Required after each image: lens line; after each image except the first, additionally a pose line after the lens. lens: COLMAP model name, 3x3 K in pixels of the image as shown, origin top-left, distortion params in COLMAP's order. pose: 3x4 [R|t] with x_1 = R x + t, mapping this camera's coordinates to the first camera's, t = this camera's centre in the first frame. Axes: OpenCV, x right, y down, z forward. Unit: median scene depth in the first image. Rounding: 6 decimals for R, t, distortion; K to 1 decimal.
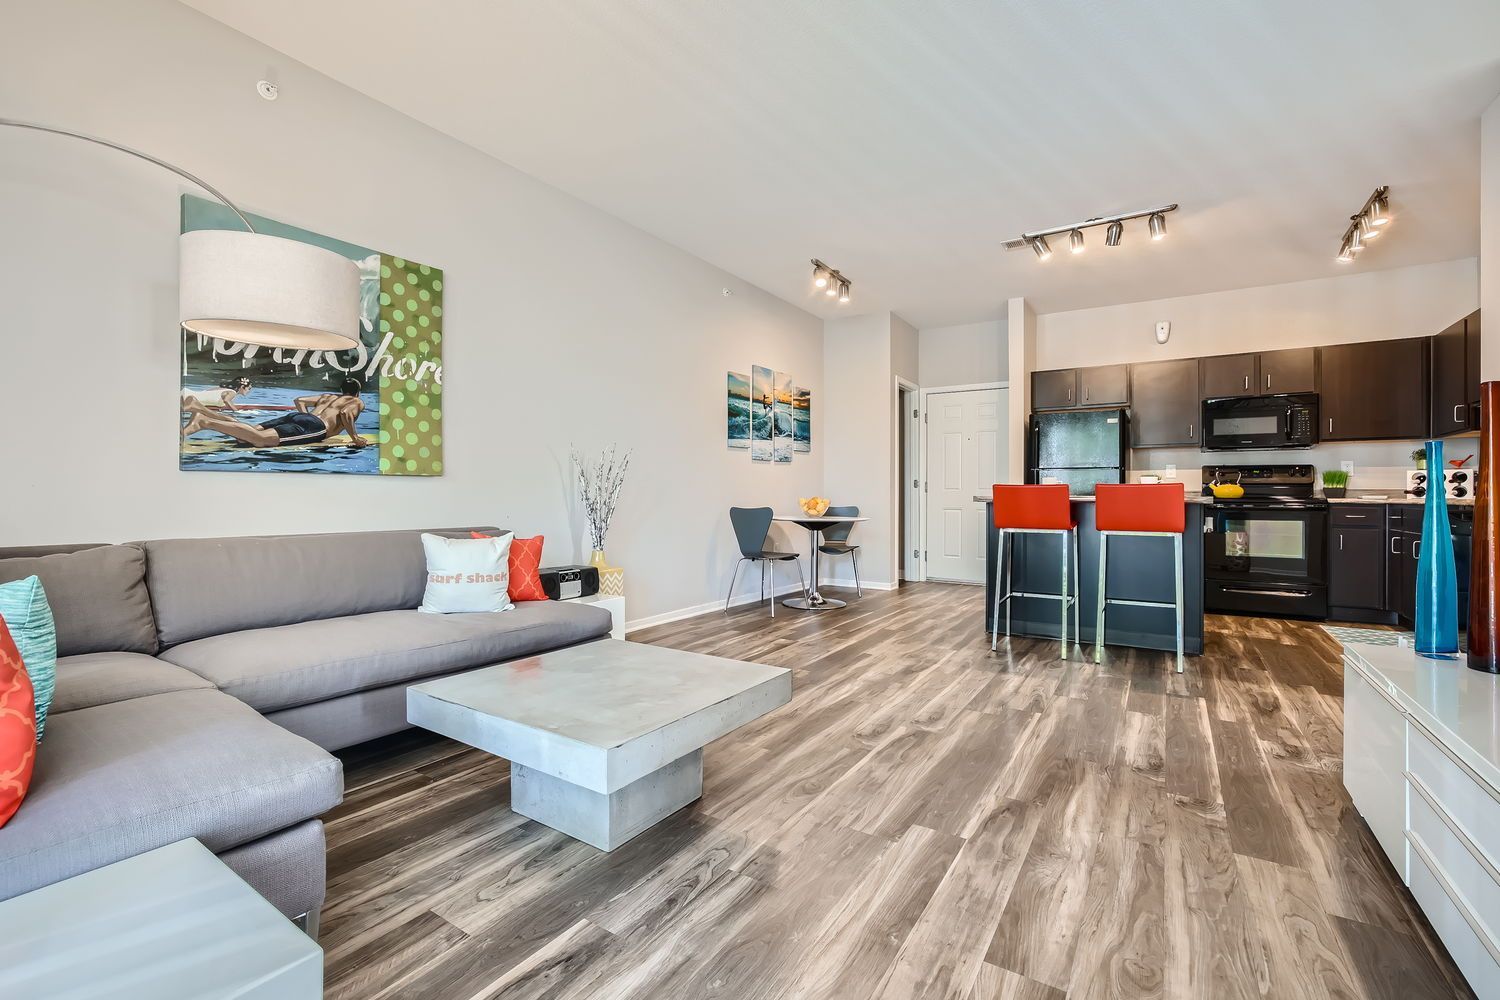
lens RADIAL K [[650.8, 0, 750.0], [0, 650.8, 500.0], [0, 0, 1]] dist [-0.043701, 0.015974]
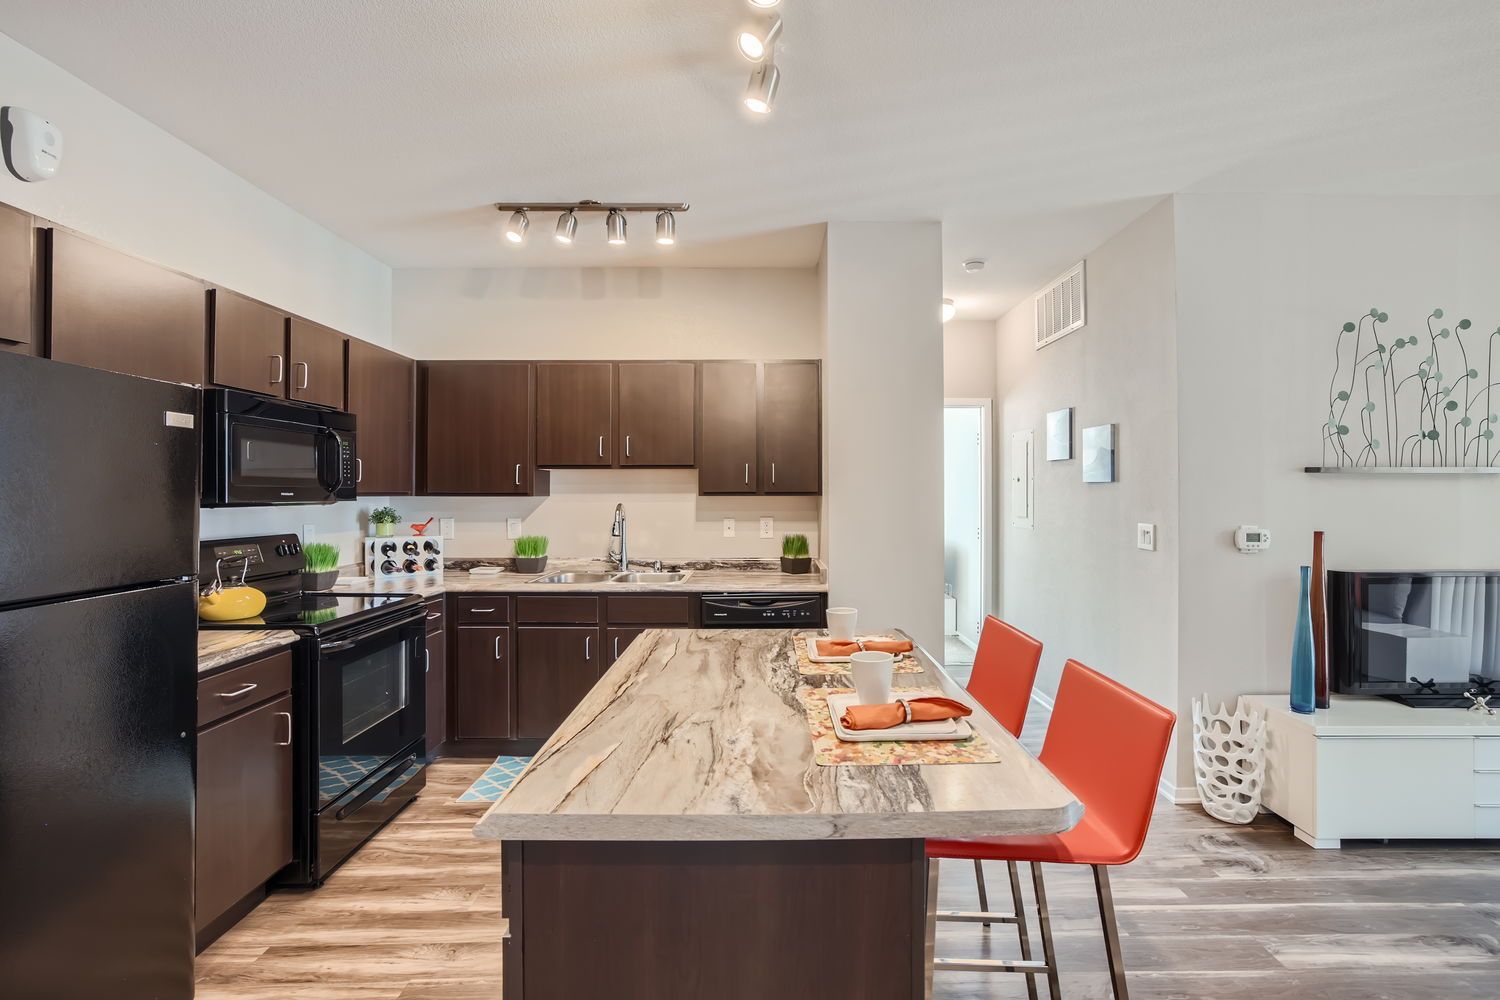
lens RADIAL K [[650.8, 0, 750.0], [0, 650.8, 500.0], [0, 0, 1]] dist [-0.043701, 0.015974]
pose [[-0.553731, -0.008495, 0.832652, 0.178582], [-0.007680, 0.999958, 0.005095, -0.086470], [-0.832660, -0.003573, -0.553773, 0.945274]]
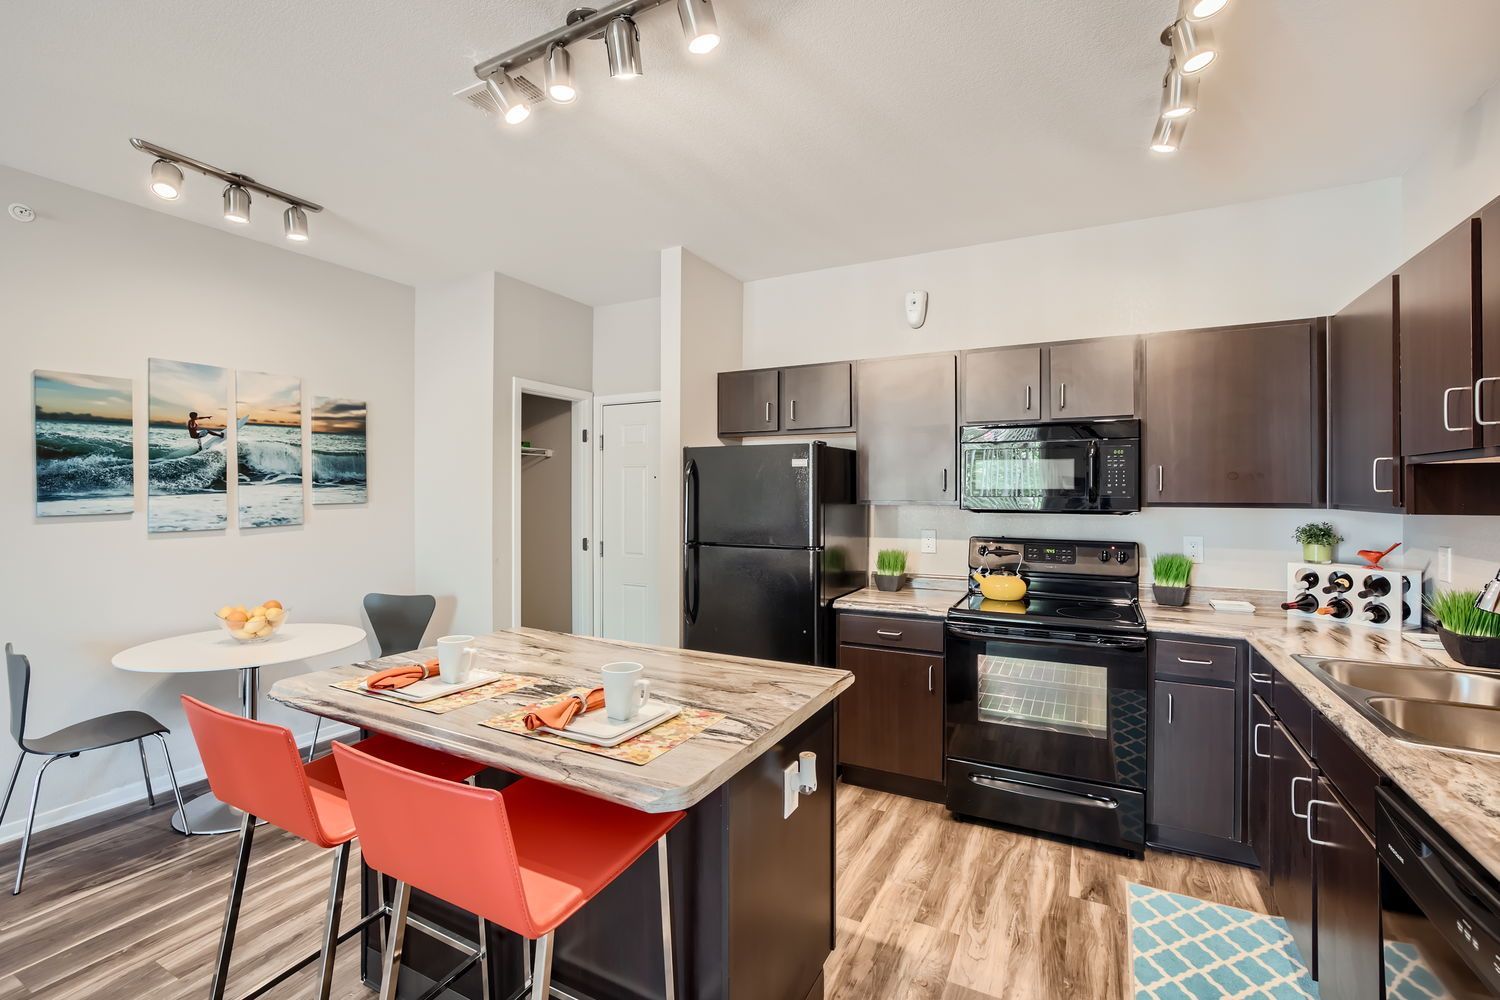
lens RADIAL K [[650.8, 0, 750.0], [0, 650.8, 500.0], [0, 0, 1]] dist [-0.043701, 0.015974]
pose [[0.995644, -0.003594, 0.093172, 0.466641], [0.003095, 0.999980, 0.005502, -0.093977], [-0.093190, -0.005190, 0.995635, 0.440659]]
